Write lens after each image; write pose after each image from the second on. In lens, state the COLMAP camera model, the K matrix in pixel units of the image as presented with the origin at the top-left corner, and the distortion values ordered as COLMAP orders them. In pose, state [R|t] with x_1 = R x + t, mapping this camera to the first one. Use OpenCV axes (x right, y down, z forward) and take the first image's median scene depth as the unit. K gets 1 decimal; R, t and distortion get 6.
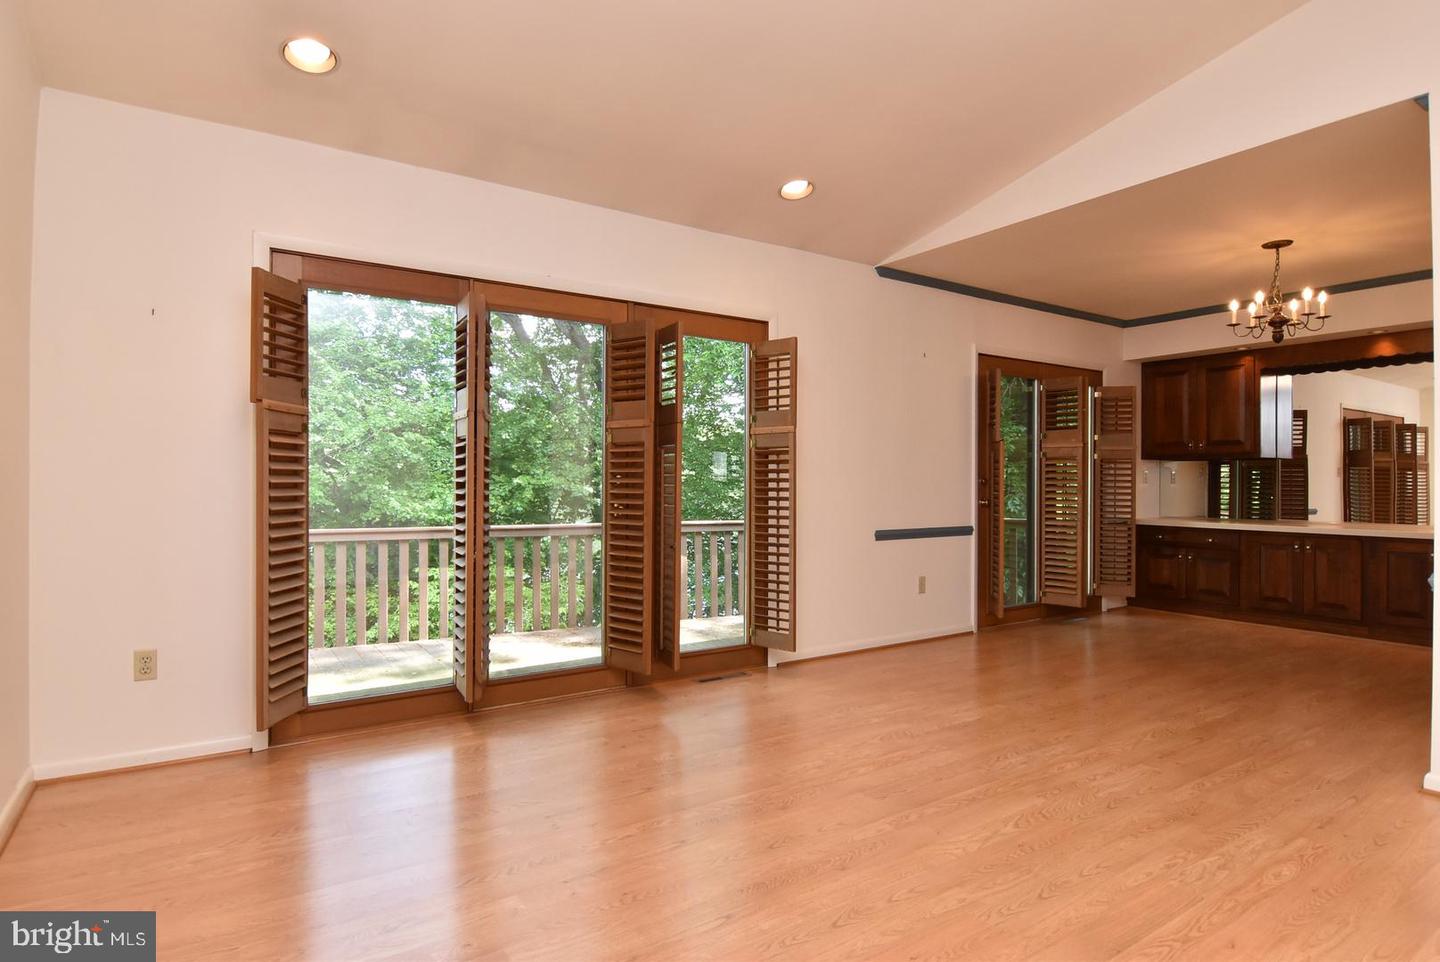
lens RADIAL K [[767.5, 0, 768.4], [0, 767.5, 482.5], [0, 0, 1]] dist [-0.000358, 0.000767]
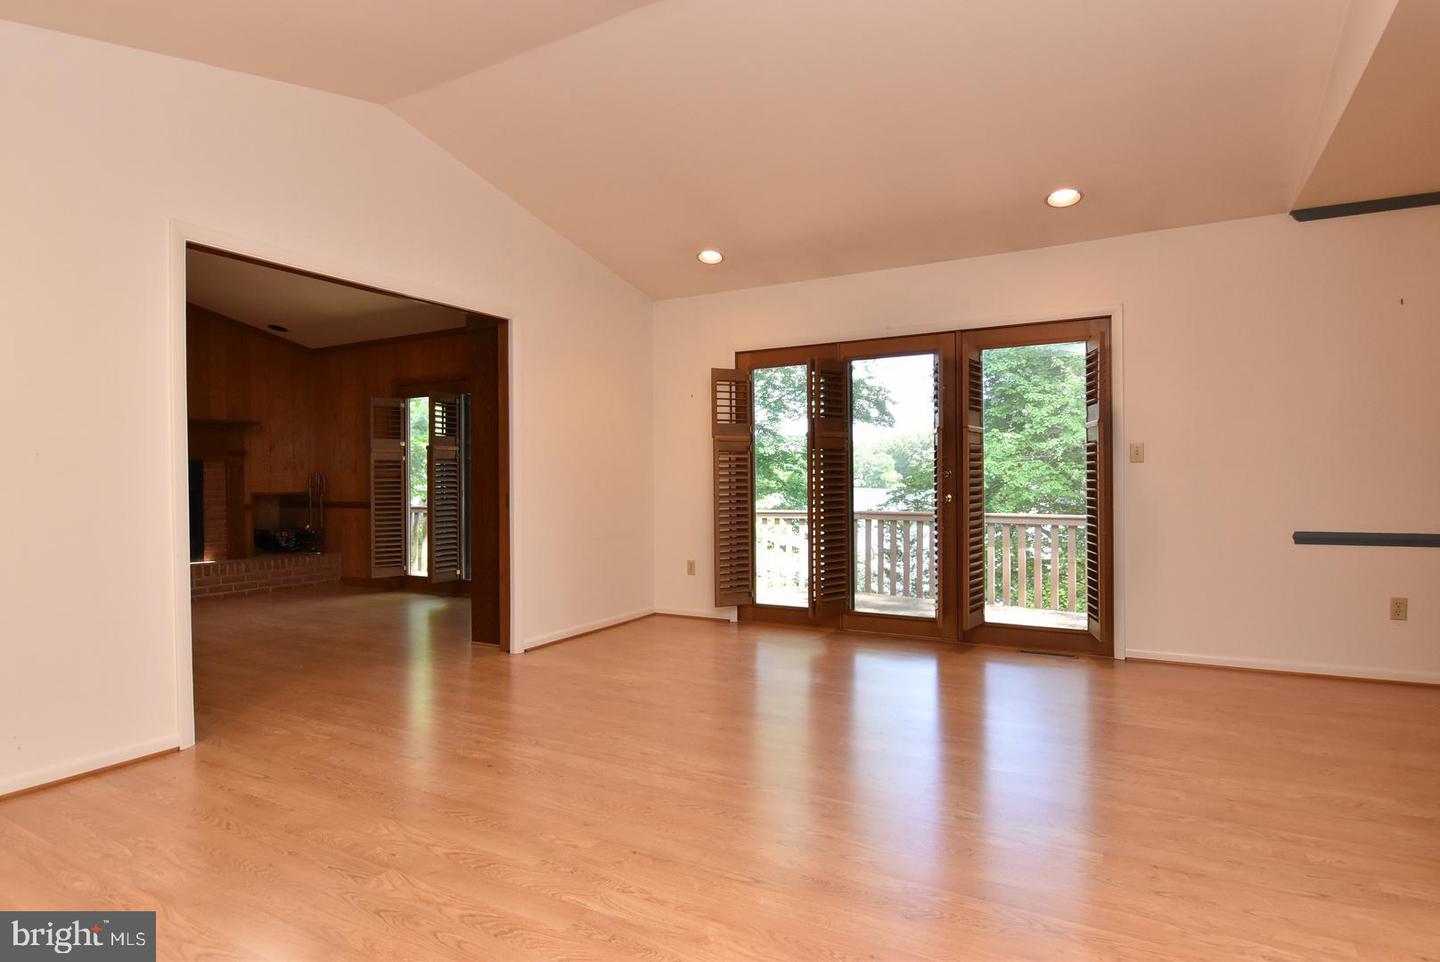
lens RADIAL K [[767.5, 0, 768.4], [0, 767.5, 482.5], [0, 0, 1]] dist [-0.000358, 0.000767]
pose [[0.457026, -0.020737, -0.889211, 0.801399], [-0.003038, 0.999686, -0.024875, 0.042156], [0.889448, 0.014070, 0.456820, 0.168170]]
